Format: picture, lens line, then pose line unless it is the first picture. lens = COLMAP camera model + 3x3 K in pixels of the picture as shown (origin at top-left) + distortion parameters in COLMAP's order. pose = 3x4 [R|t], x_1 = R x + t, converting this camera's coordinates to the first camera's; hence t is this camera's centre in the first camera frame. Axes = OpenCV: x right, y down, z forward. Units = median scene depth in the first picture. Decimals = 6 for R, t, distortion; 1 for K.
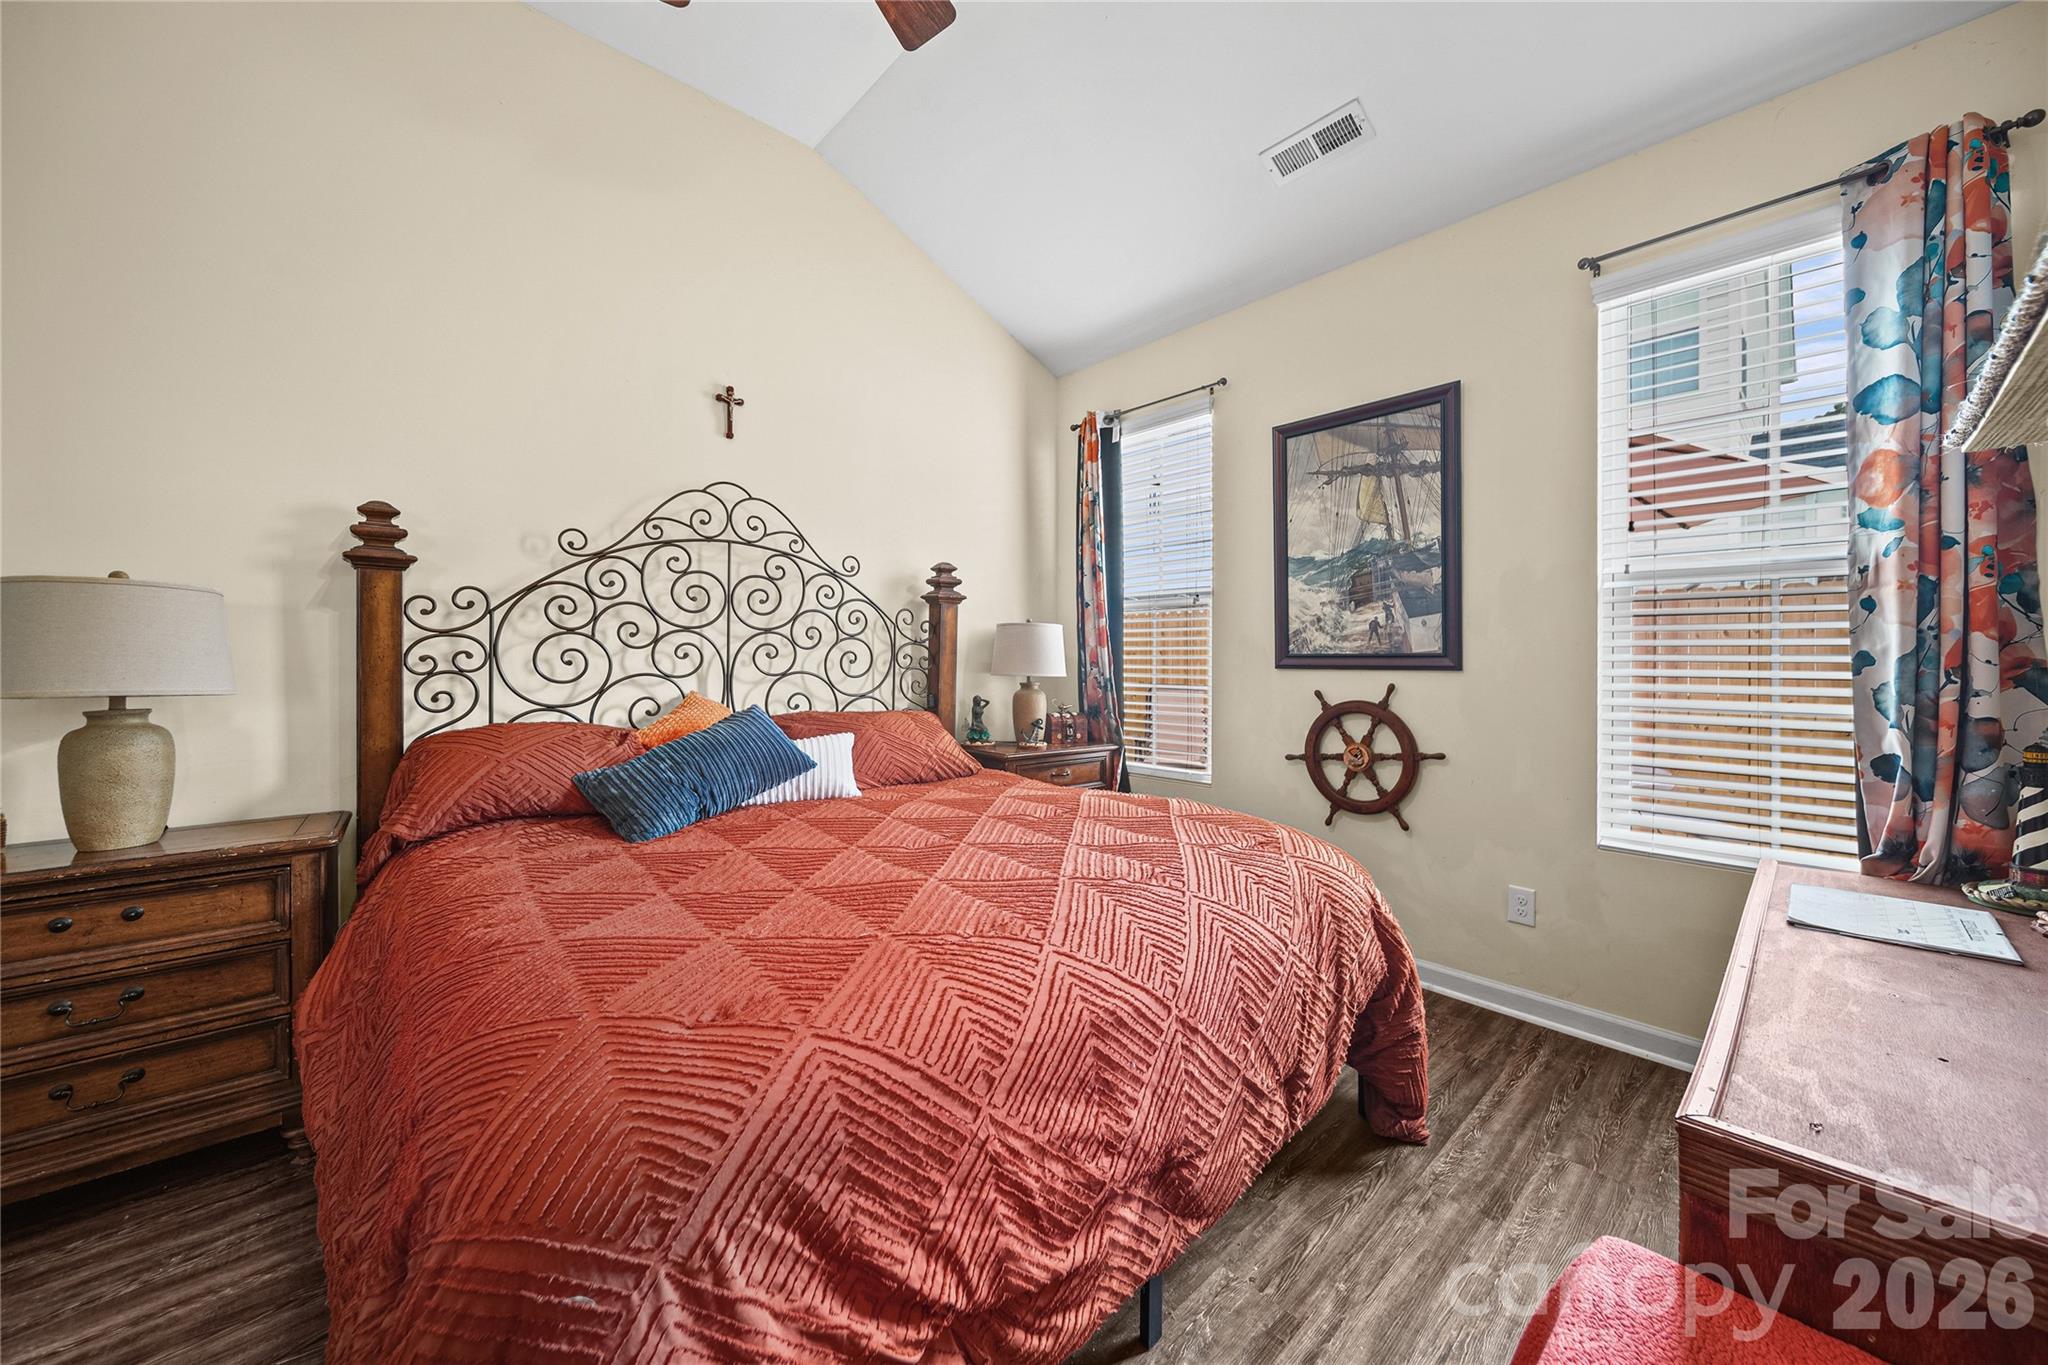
lens RADIAL K [[745.4, 0, 1025.1], [0, 745.4, 661.6], [0, 0, 1]] dist [-0.000997, -0.000373]
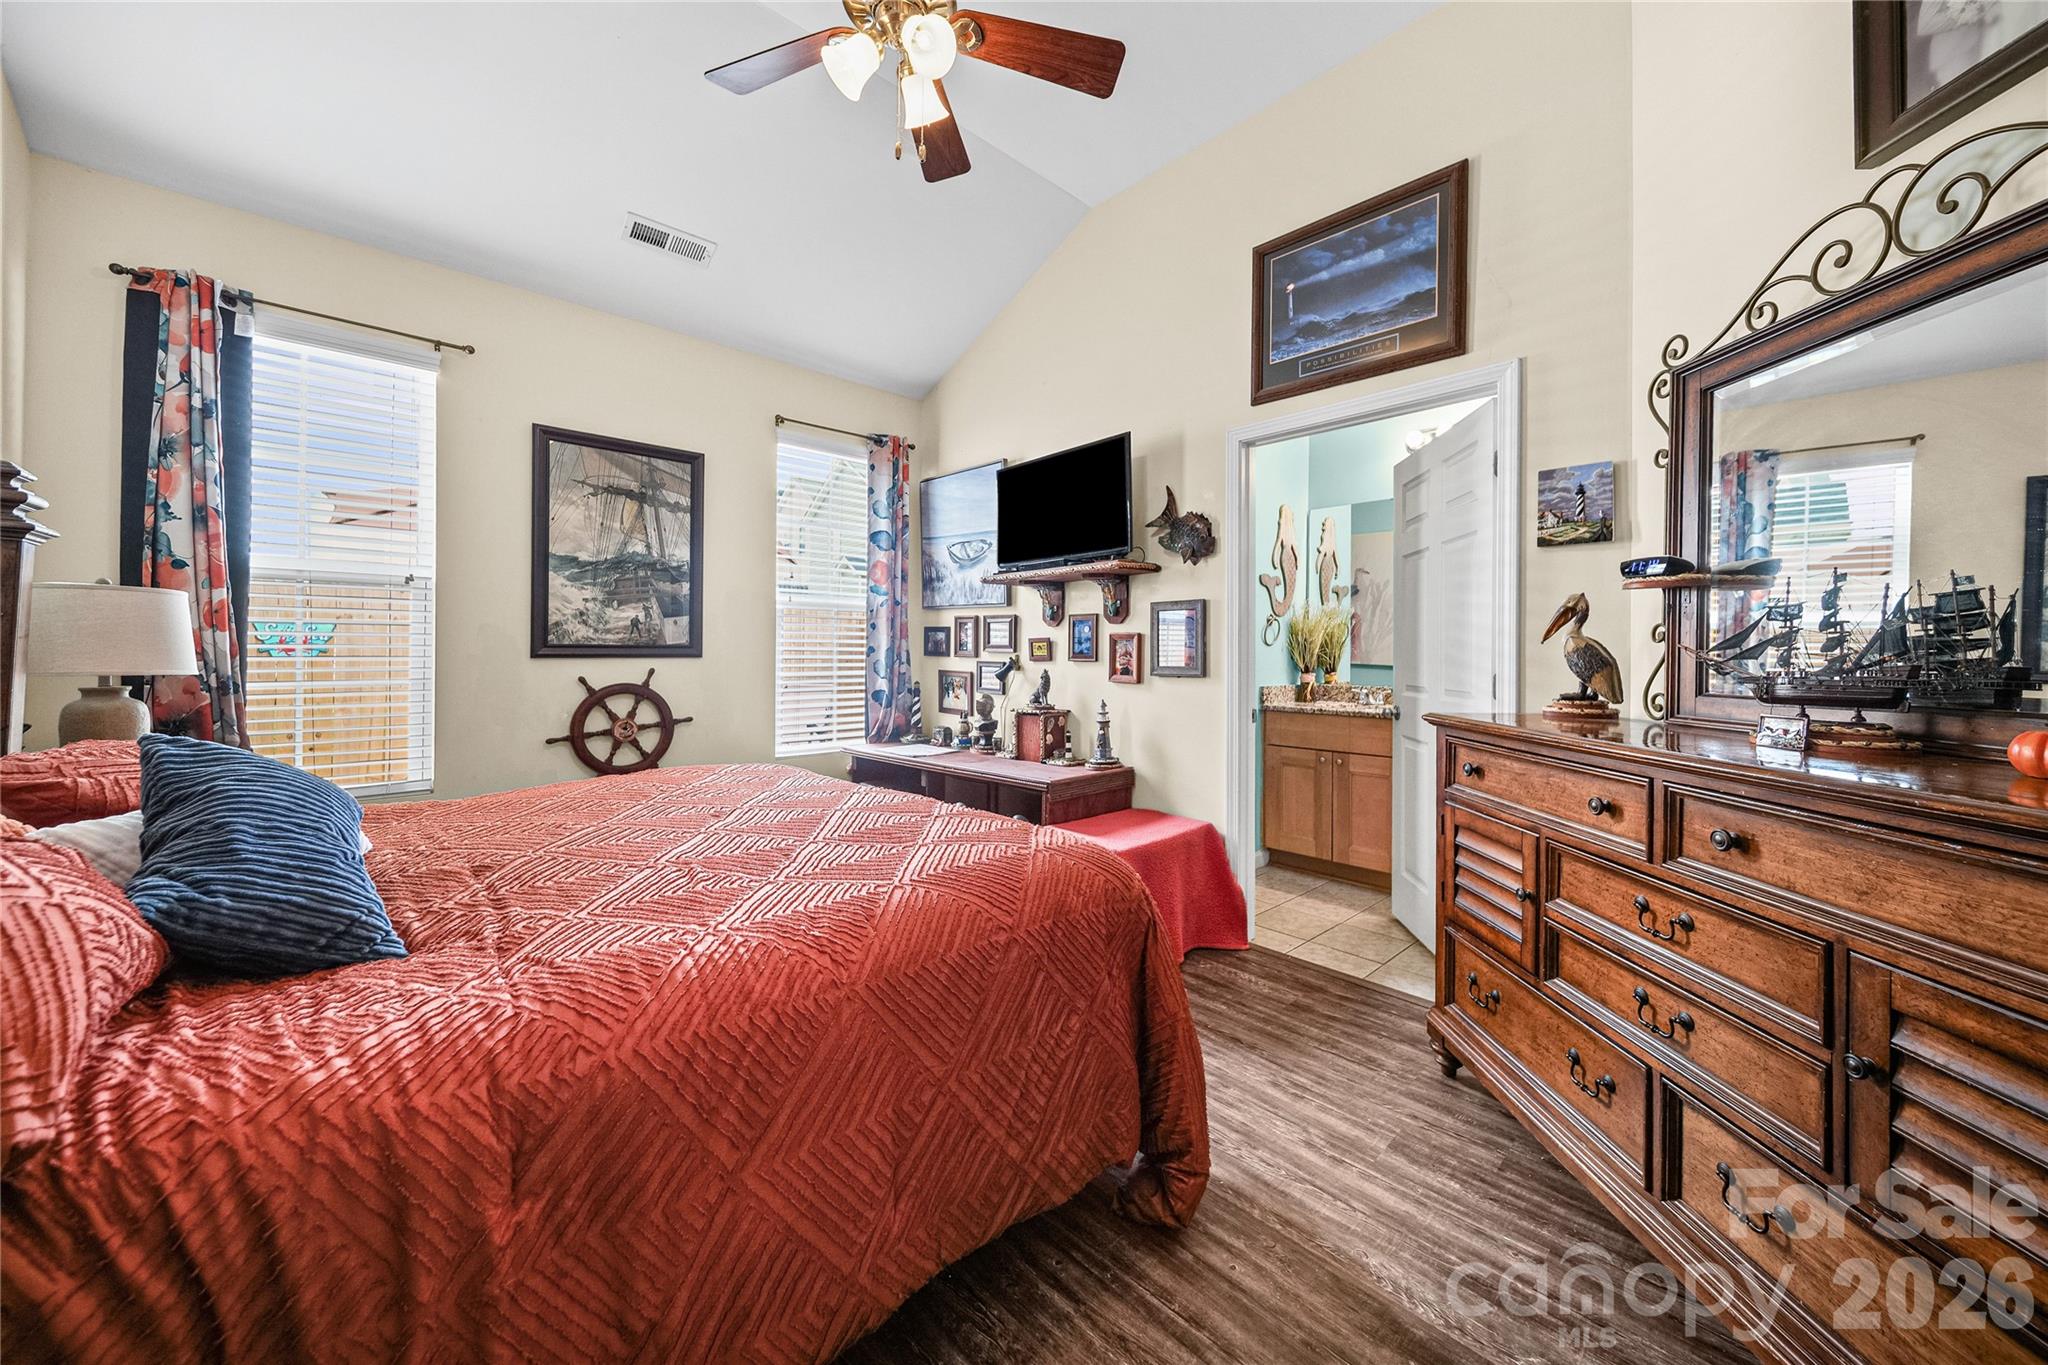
lens RADIAL K [[745.4, 0, 1025.1], [0, 745.4, 661.6], [0, 0, 1]] dist [-0.000997, -0.000373]
pose [[-0.014117, -0.012617, 0.999821, -0.776040], [0.002170, 0.999918, 0.012649, 0.003290], [-0.999898, 0.002349, -0.014089, 0.367760]]
